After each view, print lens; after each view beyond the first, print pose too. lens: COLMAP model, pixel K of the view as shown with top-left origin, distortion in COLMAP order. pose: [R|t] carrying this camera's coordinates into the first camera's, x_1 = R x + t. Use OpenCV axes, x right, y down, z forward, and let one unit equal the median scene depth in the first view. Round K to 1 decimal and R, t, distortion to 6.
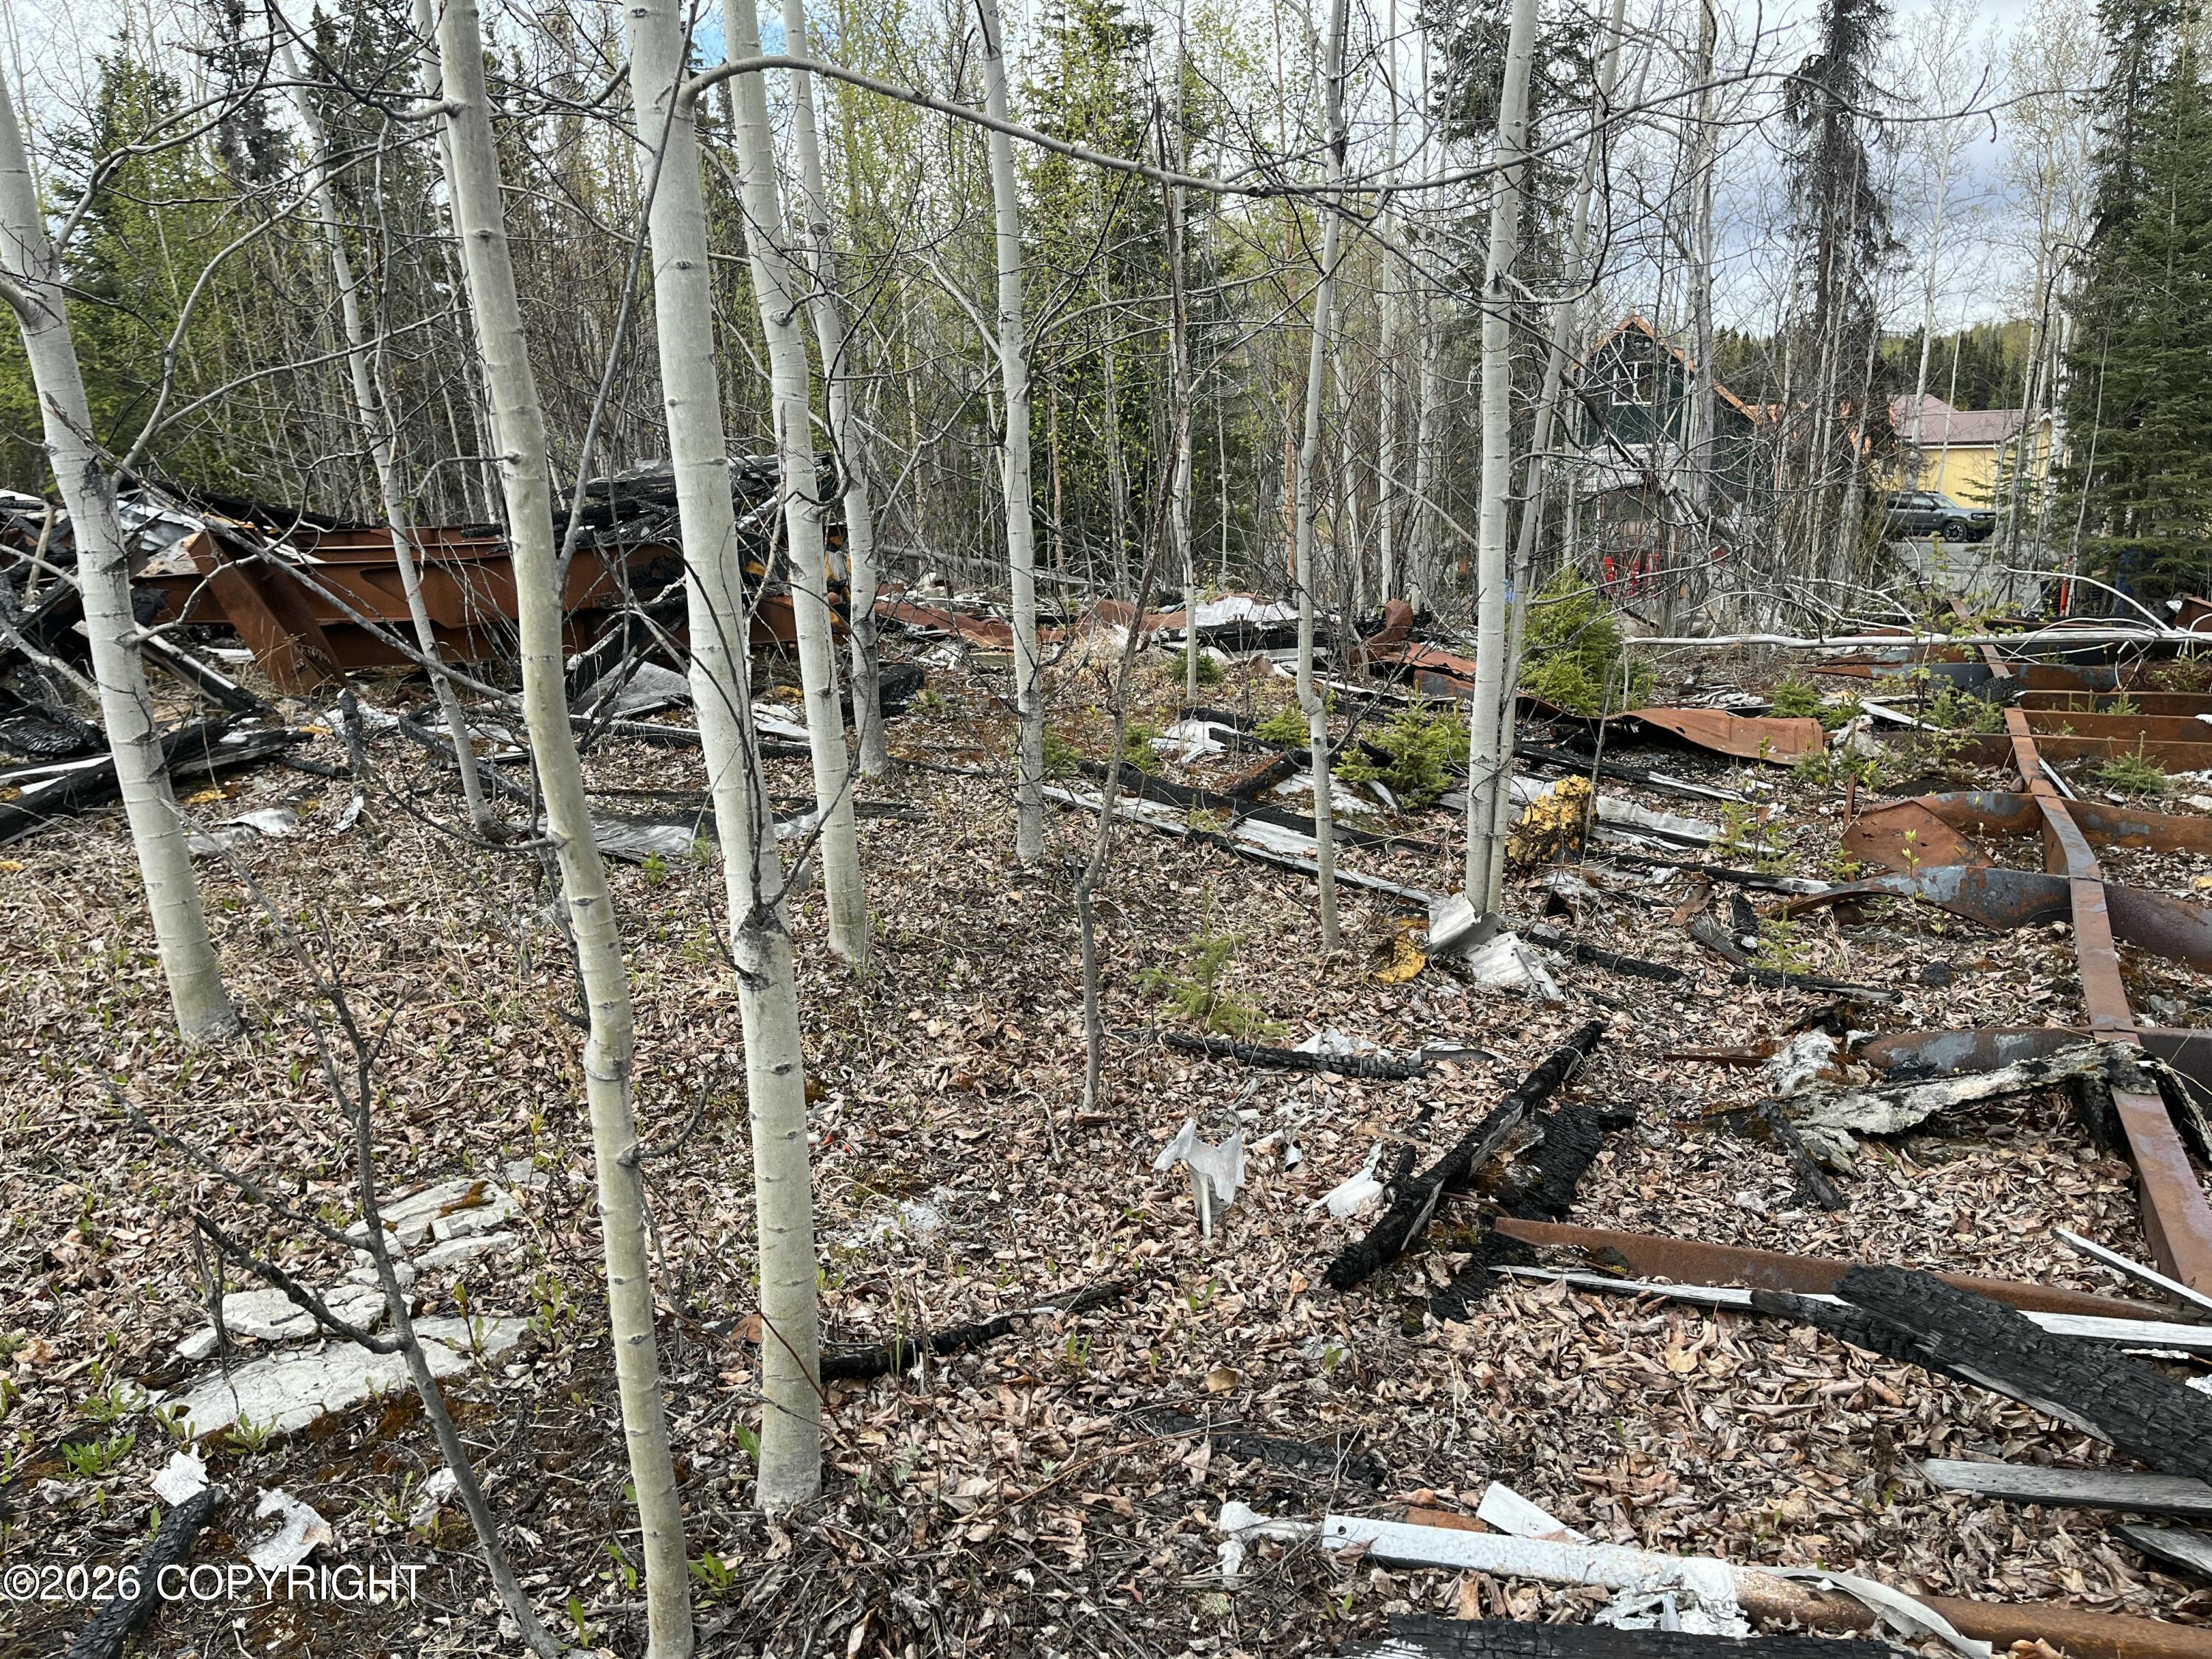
lens RADIAL K [[1663.3, 0, 1098.2], [0, 1663.3, 833.8], [0, 0, 1]] dist [0.072604, -0.093940]
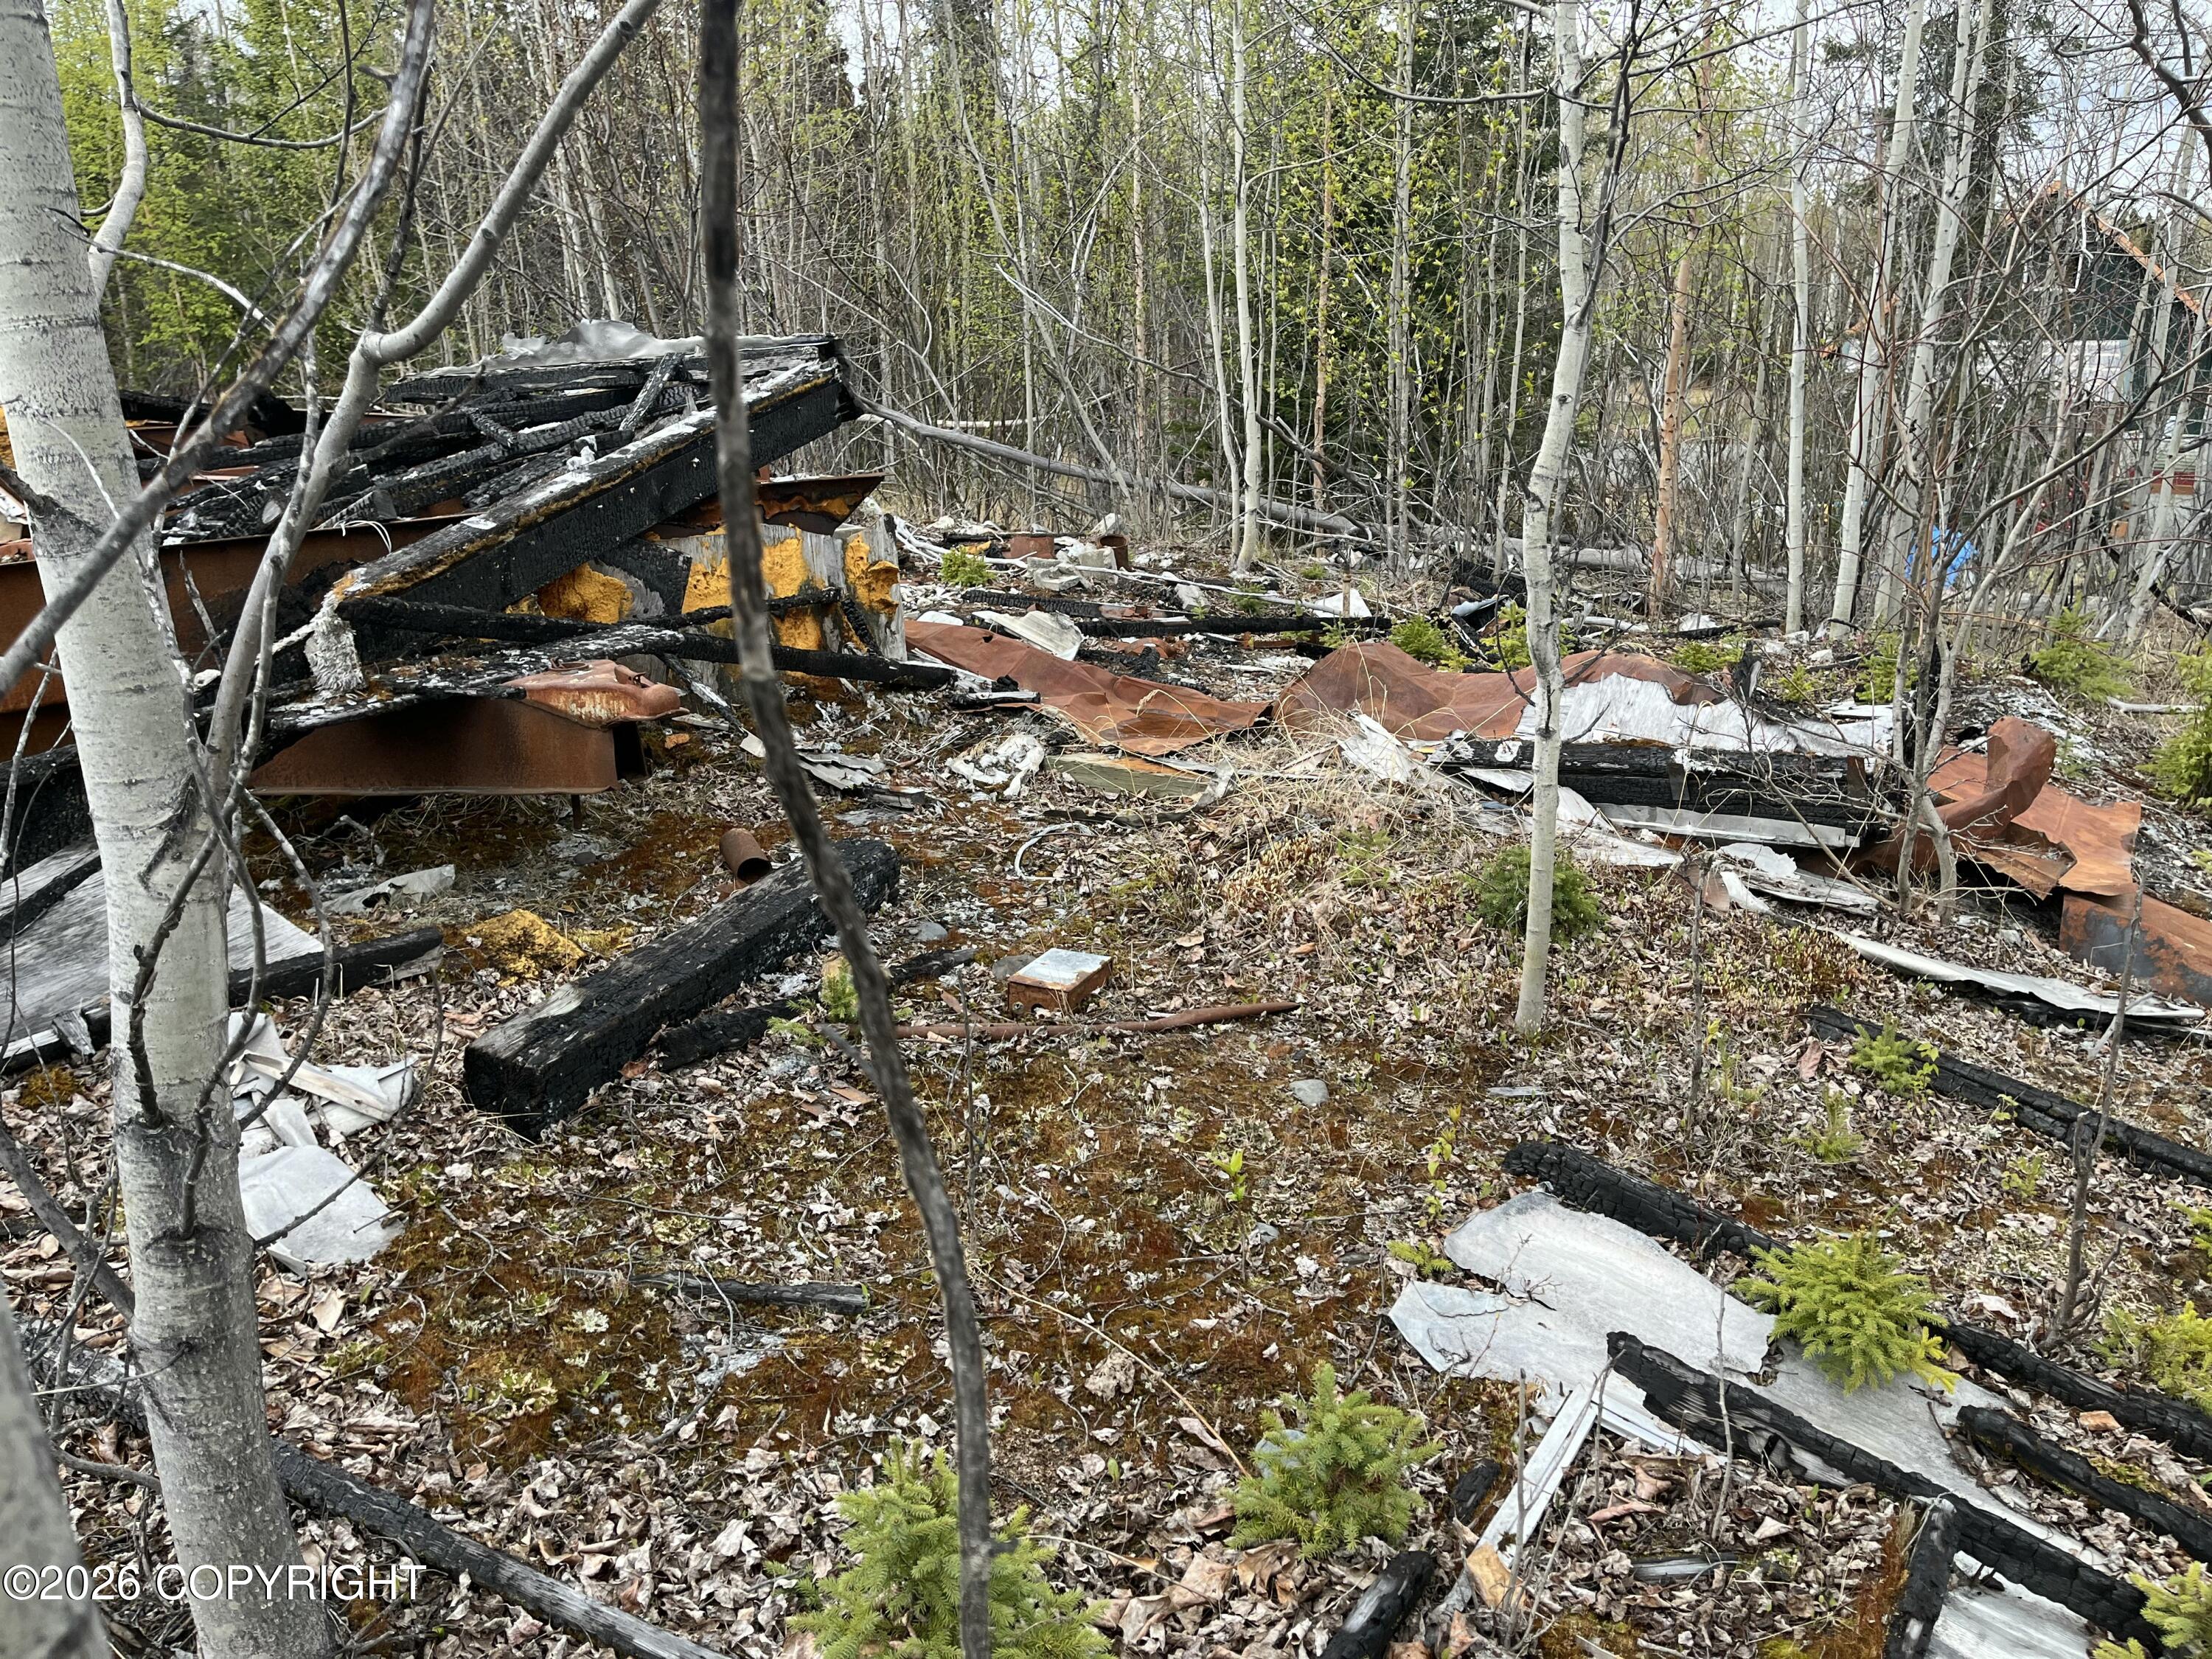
lens RADIAL K [[1663.3, 0, 1110.4], [0, 1663.3, 832.5], [0, 0, 1]] dist [0.072604, -0.093940]
pose [[0.986769, 0.068853, -0.146786, 0.011311], [-0.058988, 0.995764, 0.070532, -0.116912], [0.151021, -0.060940, 0.986650, 0.495548]]
